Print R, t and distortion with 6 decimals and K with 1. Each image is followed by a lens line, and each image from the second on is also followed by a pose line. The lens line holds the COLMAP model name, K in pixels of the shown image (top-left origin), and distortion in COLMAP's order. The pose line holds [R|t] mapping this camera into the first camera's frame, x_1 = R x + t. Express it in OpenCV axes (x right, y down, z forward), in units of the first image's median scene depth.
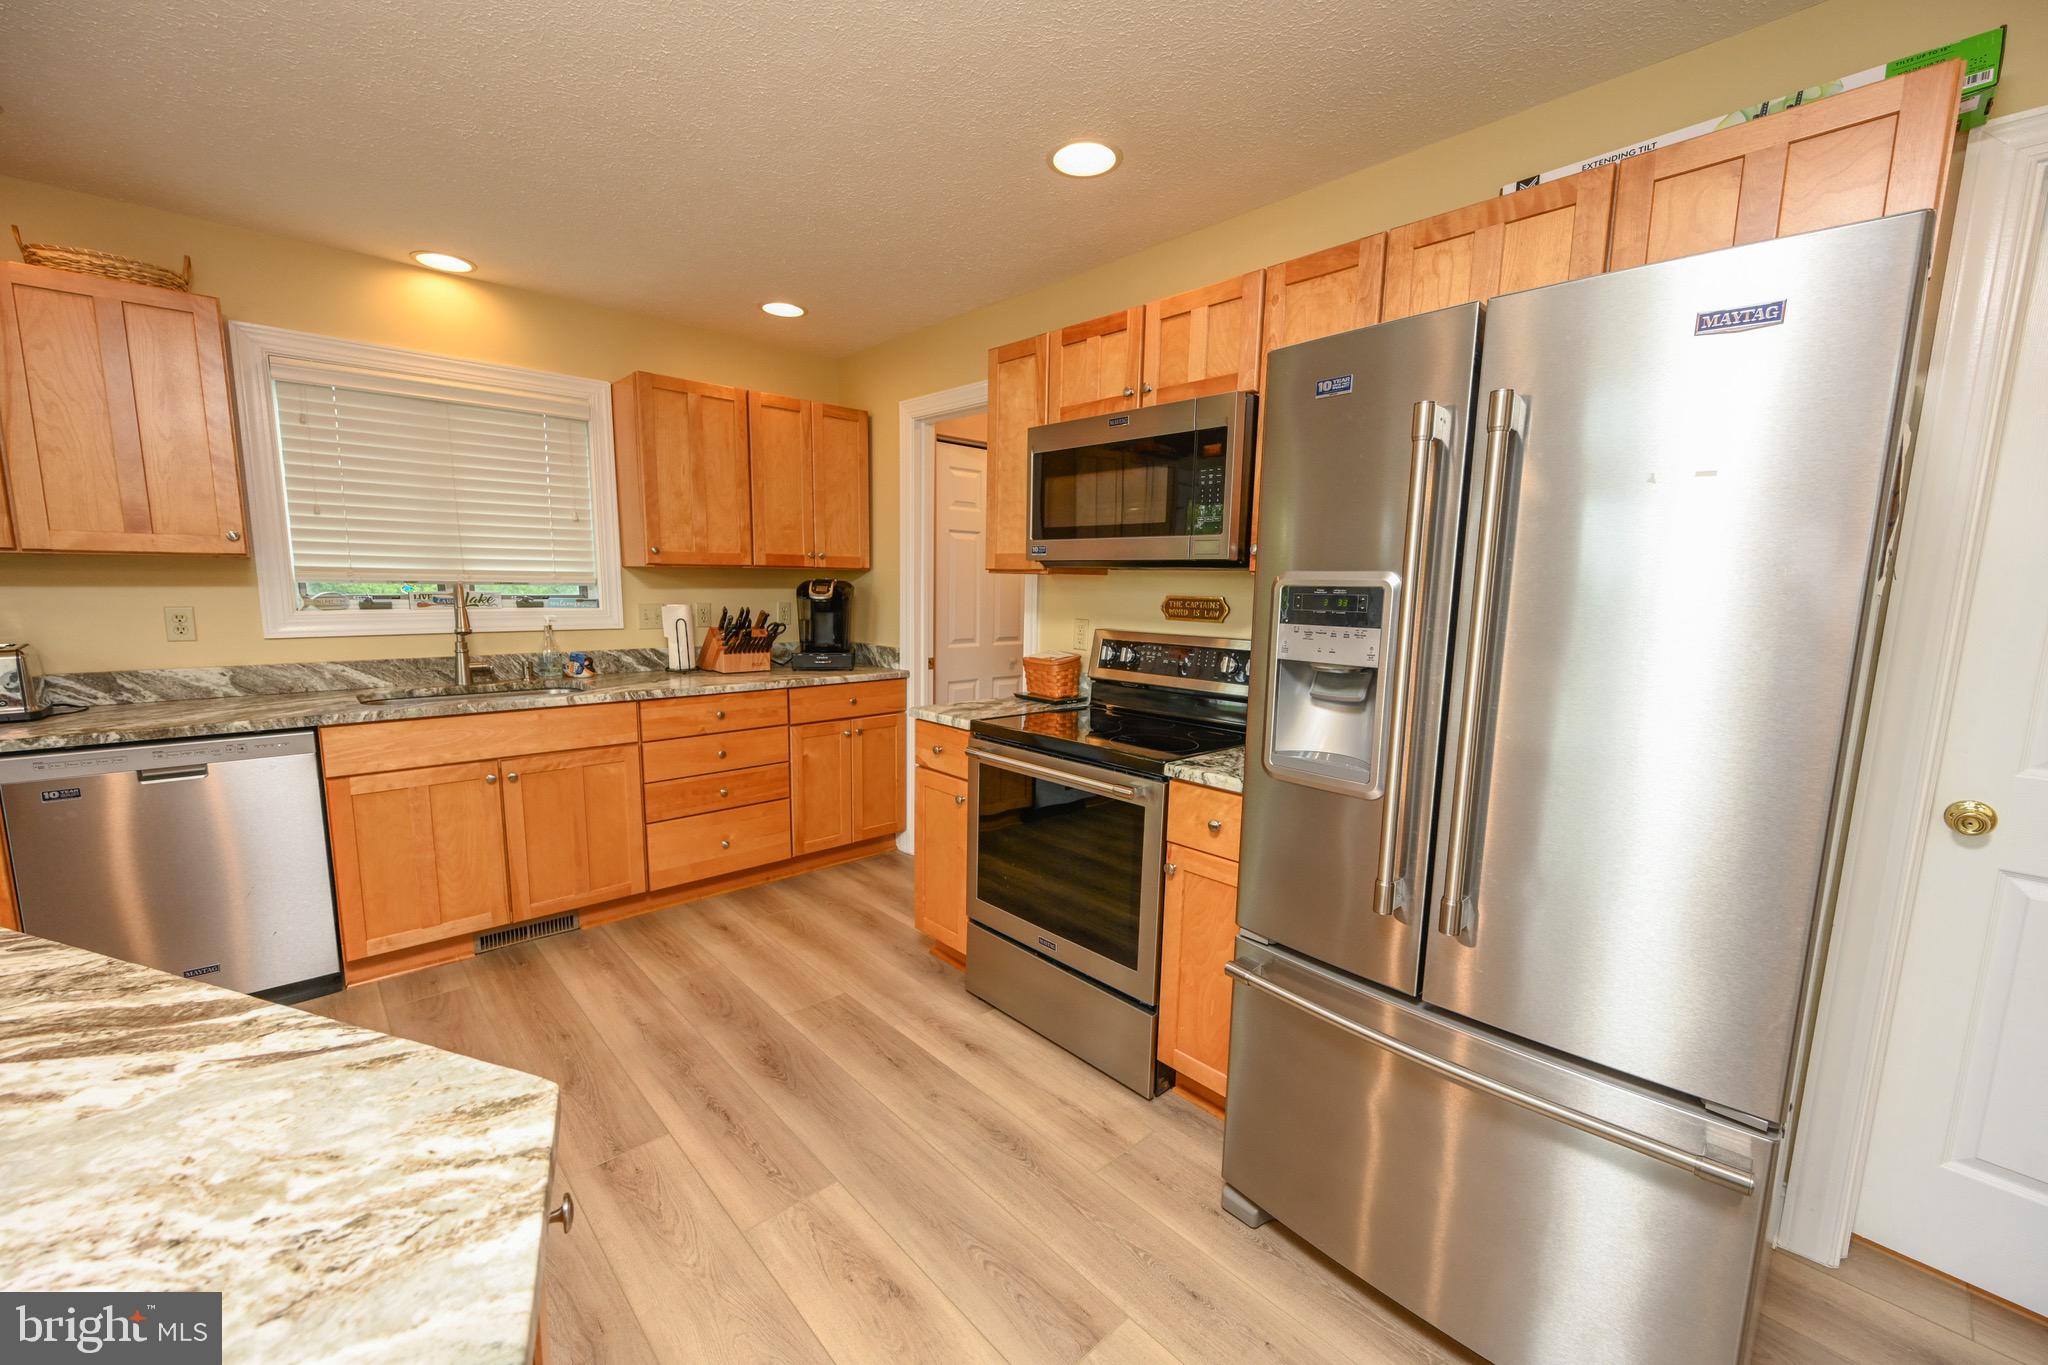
lens RADIAL K [[808.2, 0, 1019.5], [0, 808.2, 693.0], [0, 0, 1]] dist [-0.000281, -0.000279]
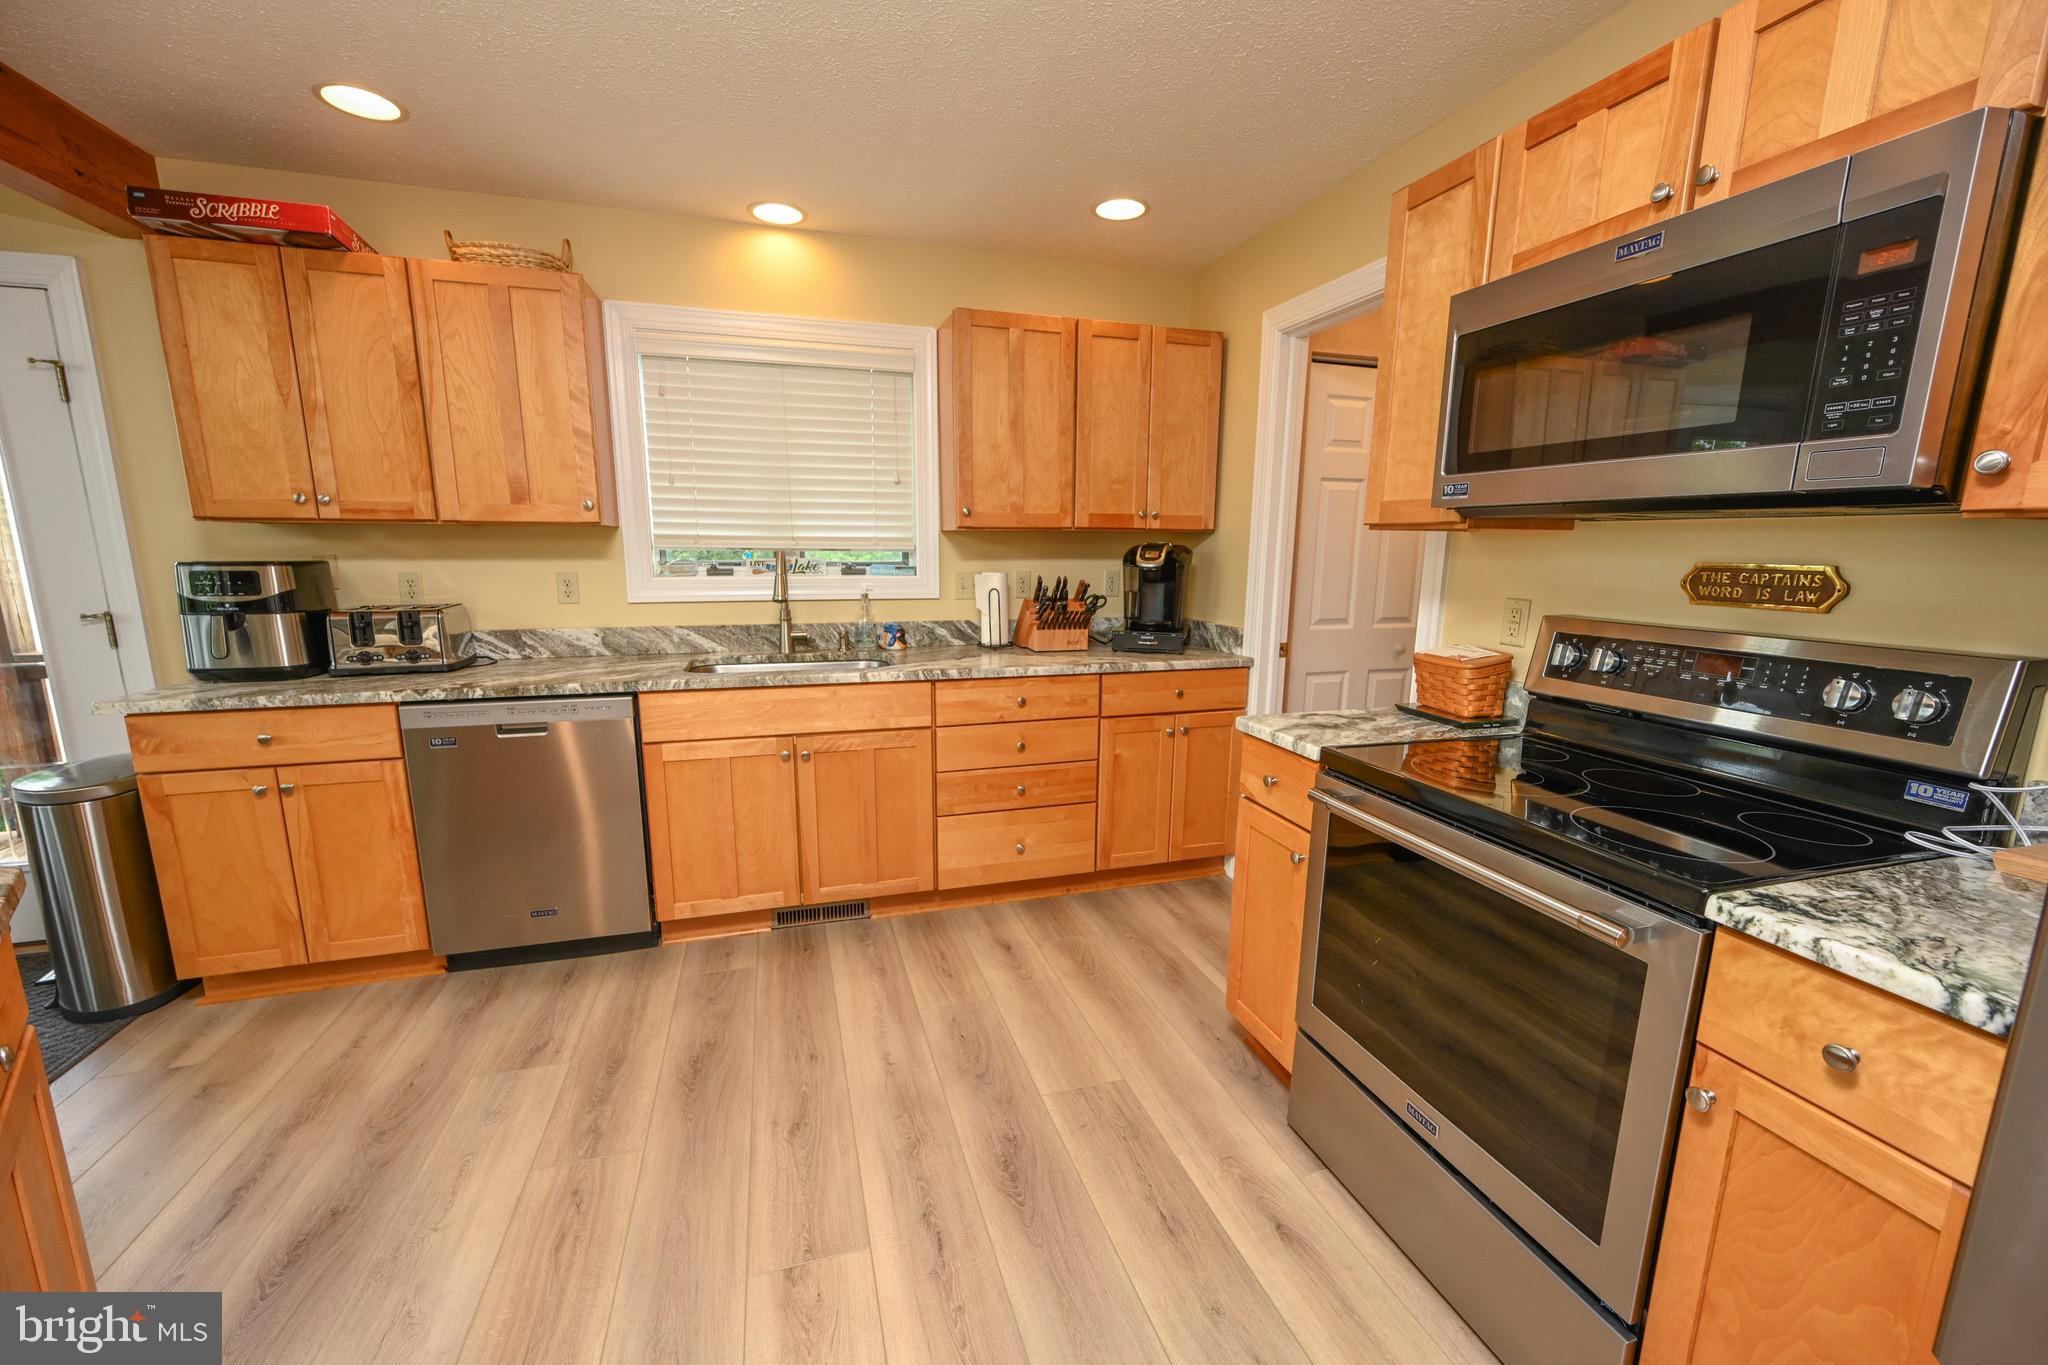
lens RADIAL K [[808.2, 0, 1019.5], [0, 808.2, 693.0], [0, 0, 1]] dist [-0.000281, -0.000279]
pose [[0.900383, 0.069761, -0.429470, -0.000405], [-0.053037, 0.997299, 0.050806, -0.028621], [0.431854, -0.022967, 0.901651, 0.245250]]
